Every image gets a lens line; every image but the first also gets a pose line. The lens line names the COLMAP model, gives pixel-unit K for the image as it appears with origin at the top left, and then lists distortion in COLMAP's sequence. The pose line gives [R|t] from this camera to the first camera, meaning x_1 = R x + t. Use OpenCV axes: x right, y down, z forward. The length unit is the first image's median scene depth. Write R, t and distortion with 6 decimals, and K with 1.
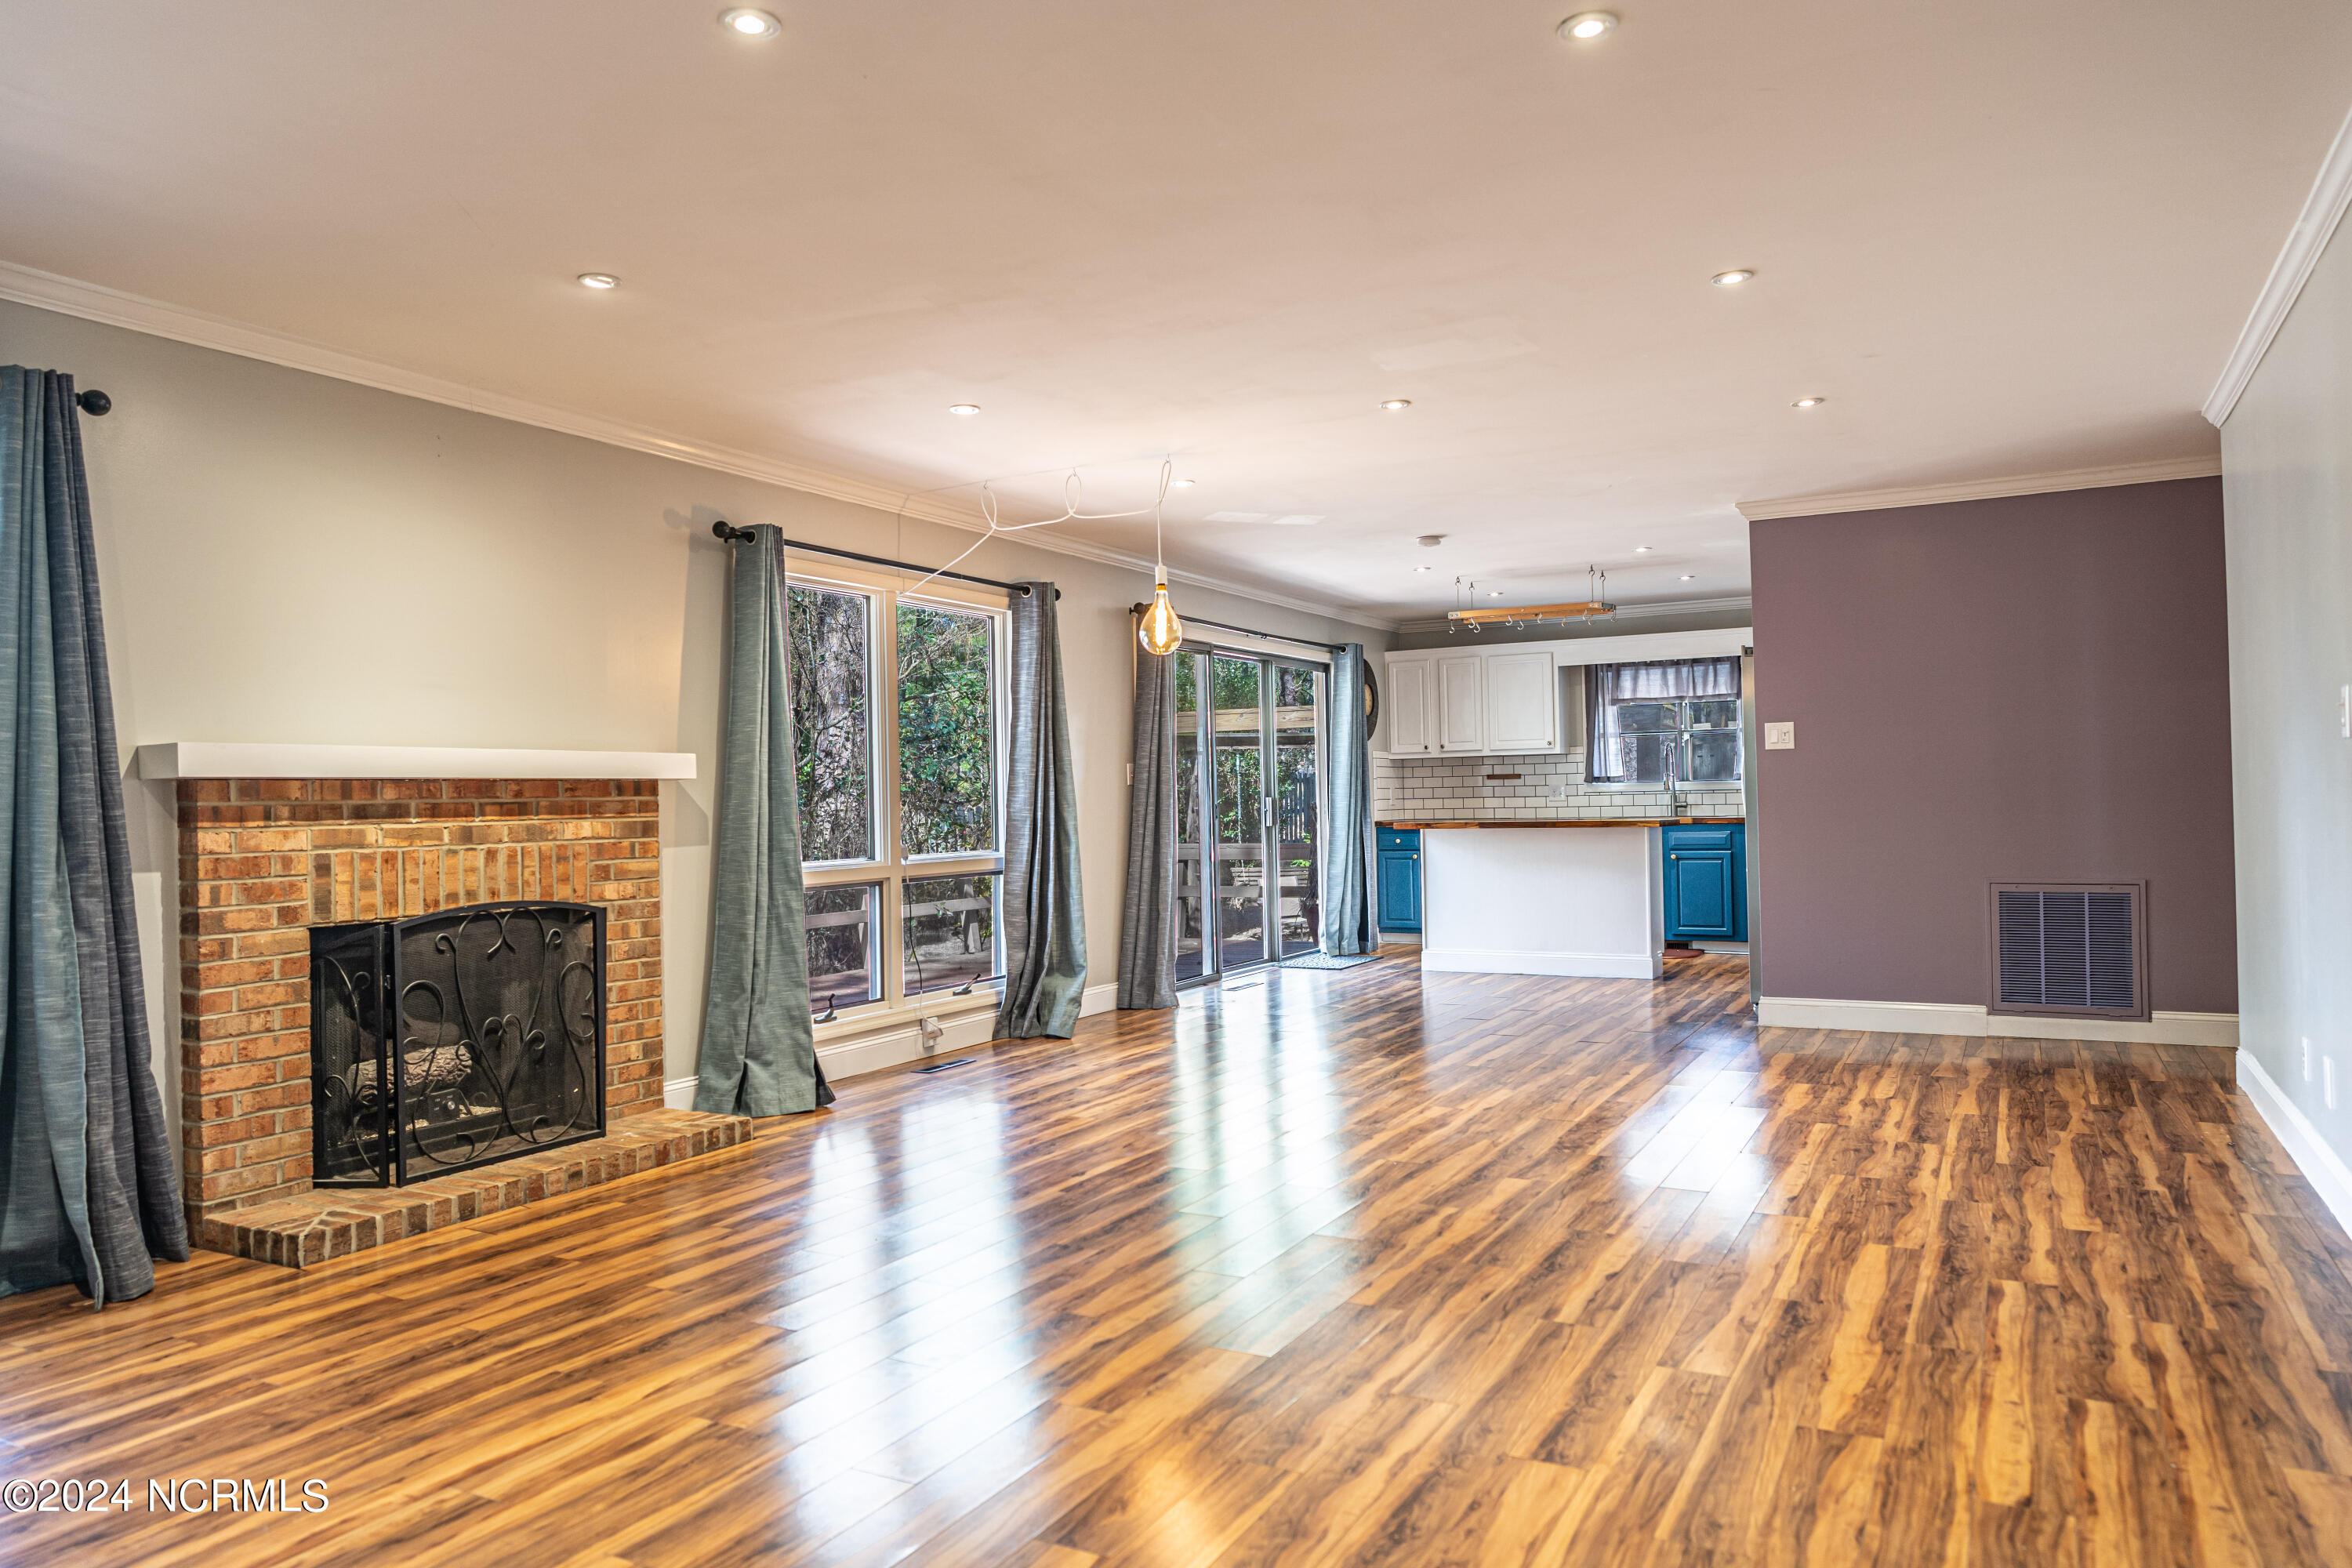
lens RADIAL K [[1554.2, 0, 1145.6], [0, 1554.2, 790.5], [0, 0, 1]] dist [-0.000125, -0.001923]
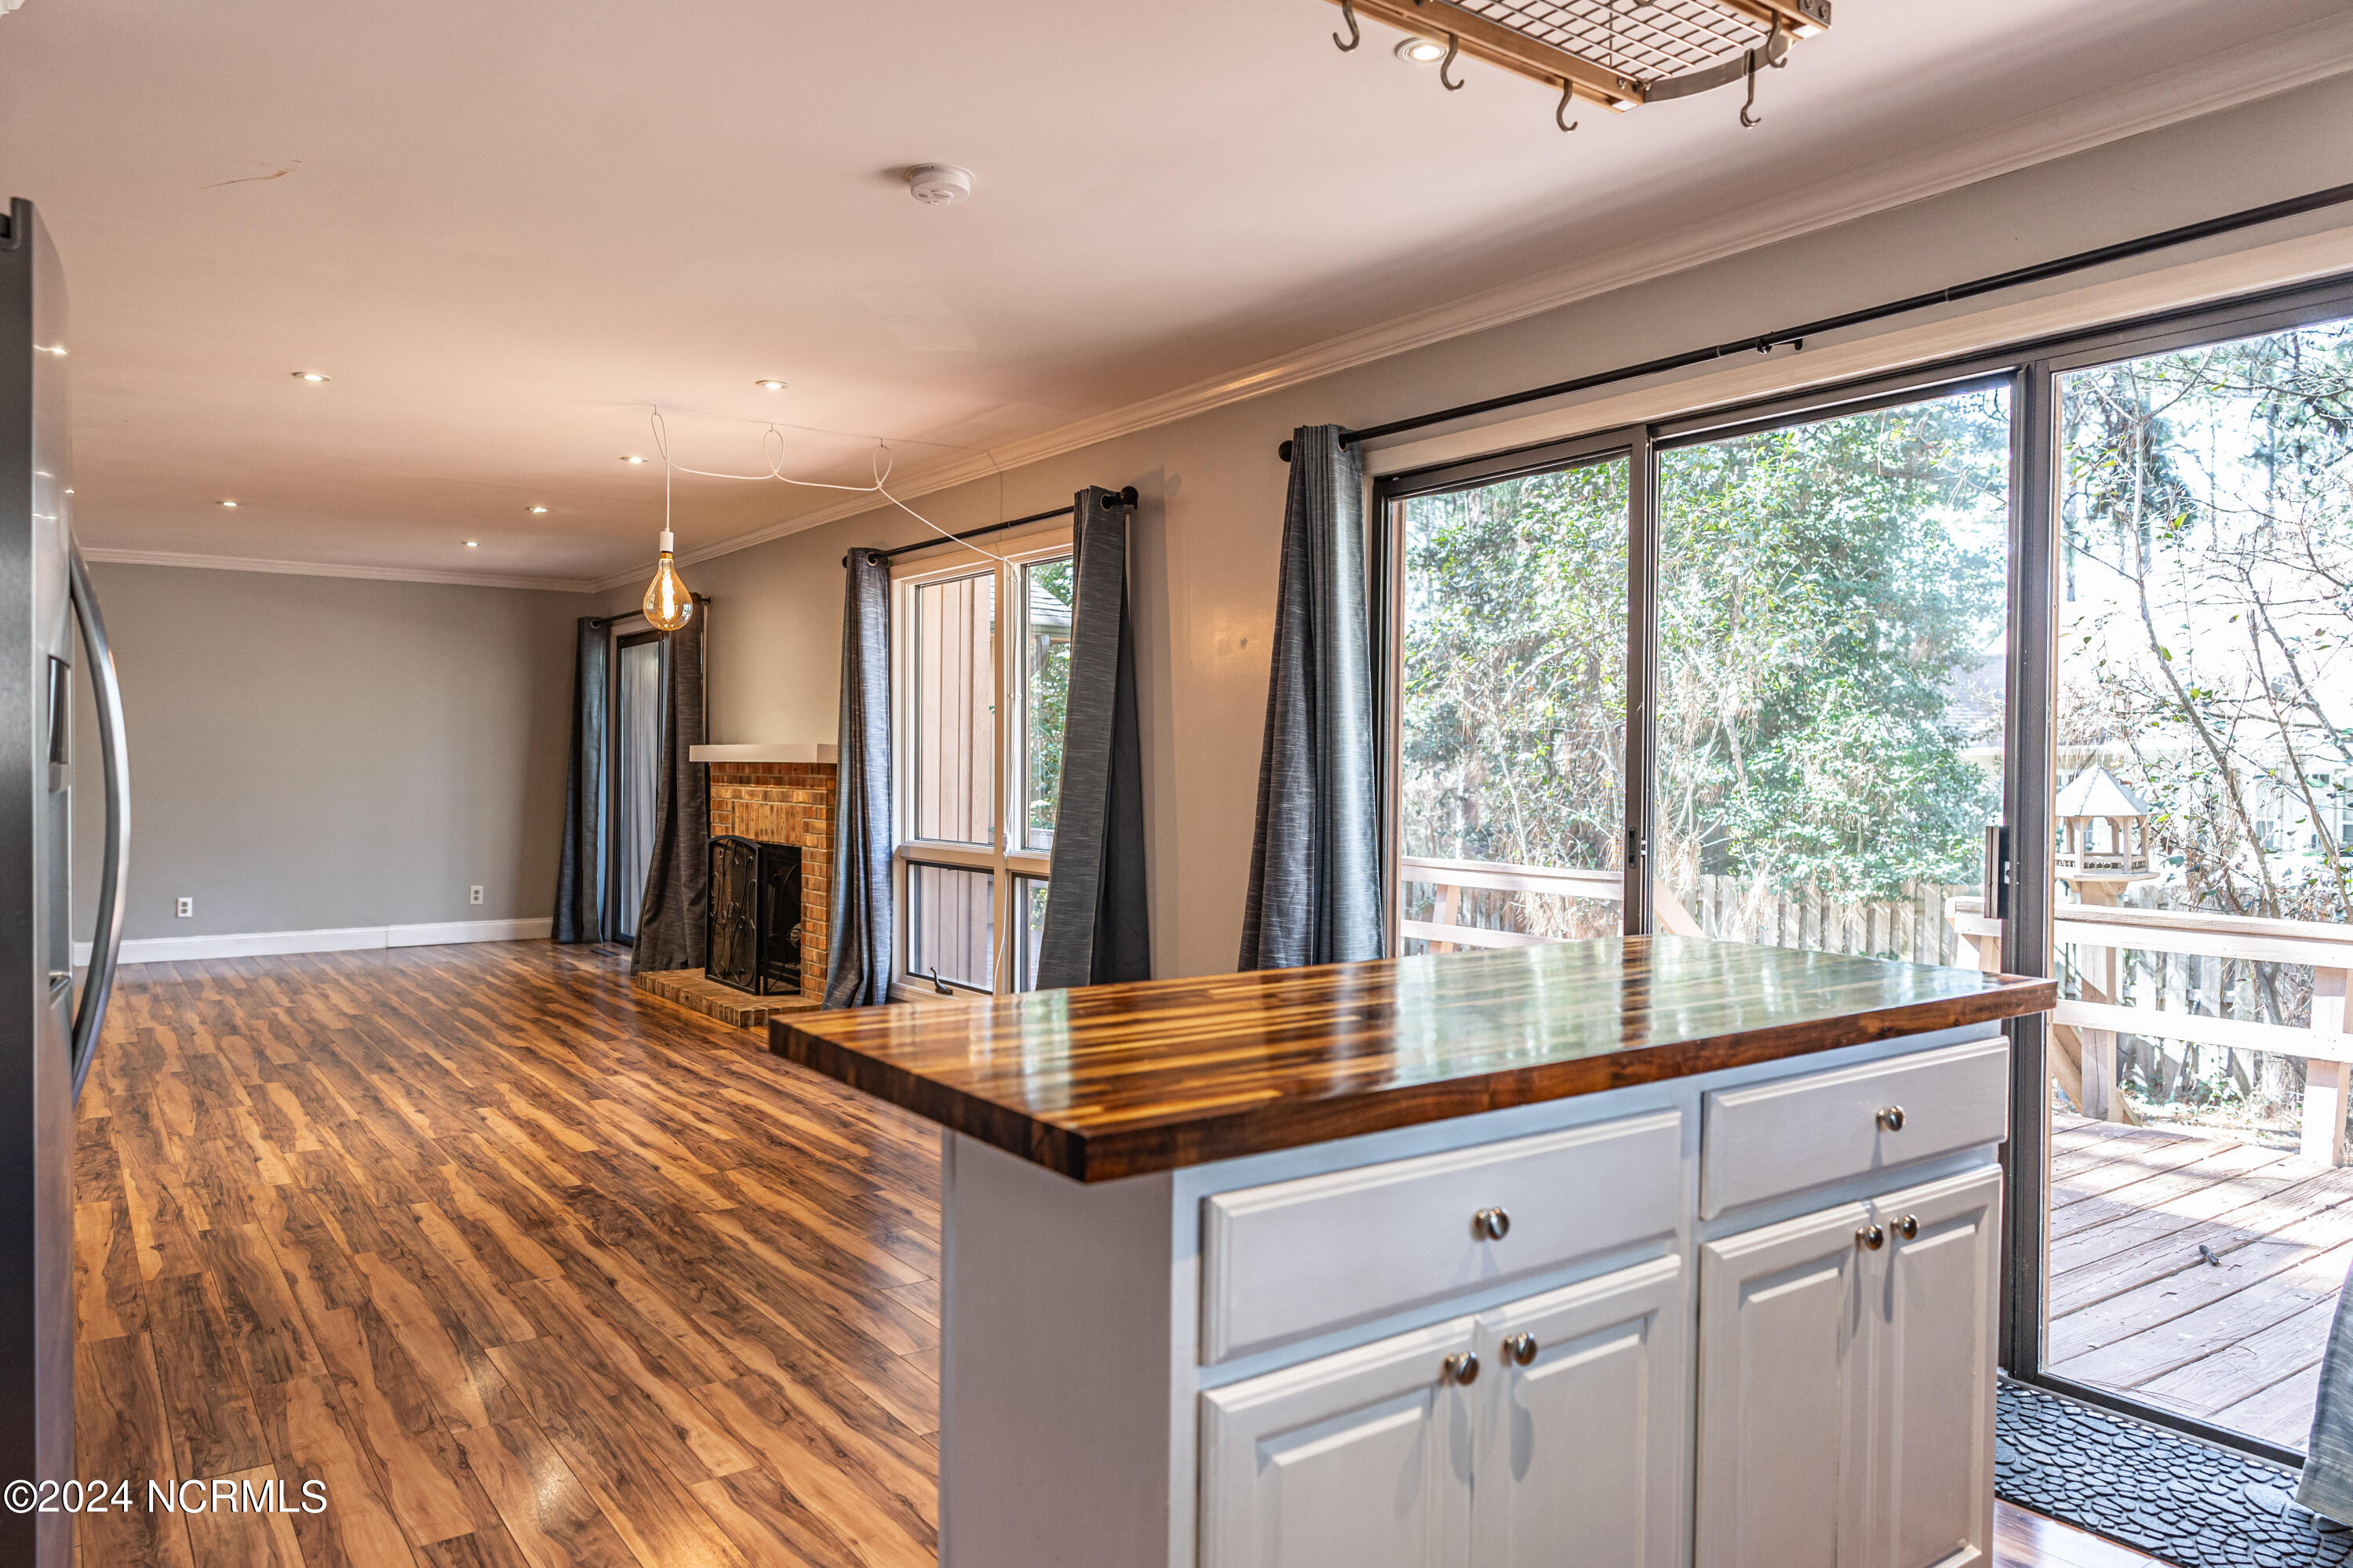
lens RADIAL K [[1554.7, 0, 1146.1], [0, 1554.7, 790.5], [0, 0, 1]] dist [-0.000125, -0.001923]
pose [[-0.427359, 0.034271, -0.903432, 0.901965], [0.008651, 0.999391, 0.033818, -0.029868], [0.904040, 0.006637, -0.427395, 2.085102]]
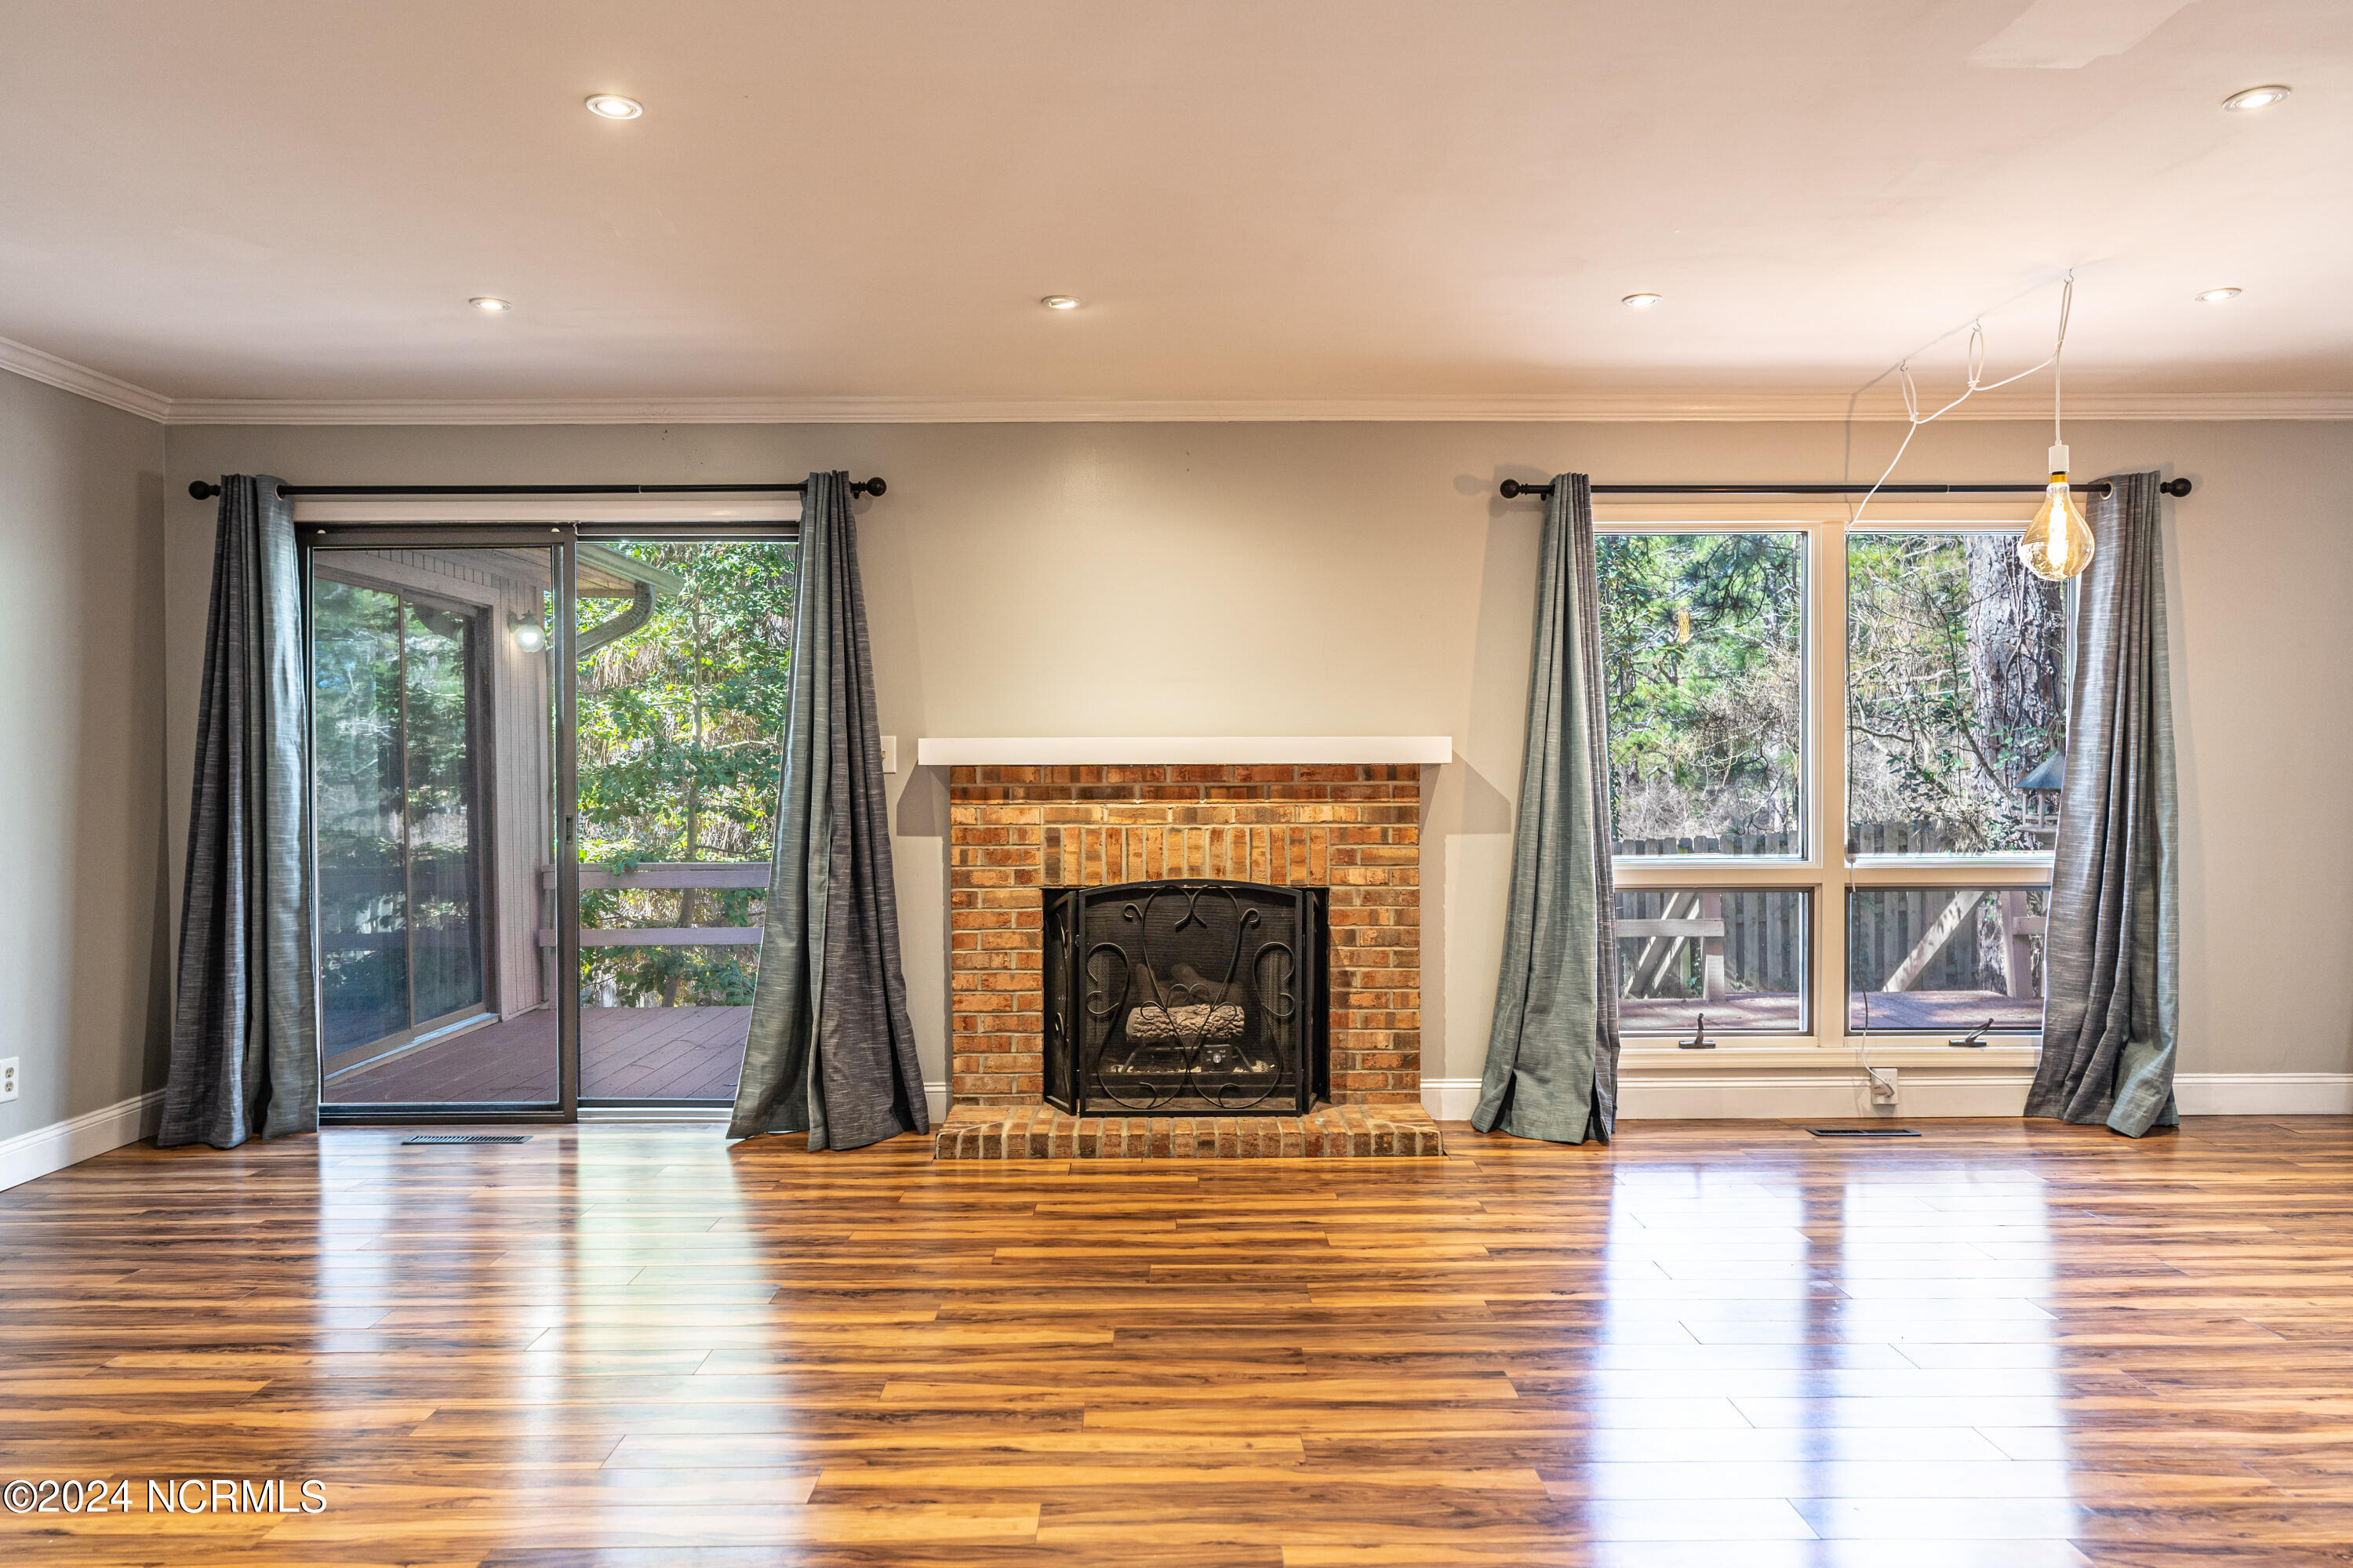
lens RADIAL K [[1555.0, 0, 1146.1], [0, 1555.0, 790.5], [0, 0, 1]] dist [-0.000125, -0.001923]
pose [[0.495079, 0.030696, -0.868305, 0.499054], [-0.000224, 0.999380, 0.035202, -0.027609], [0.868848, -0.017234, 0.494779, 0.429190]]
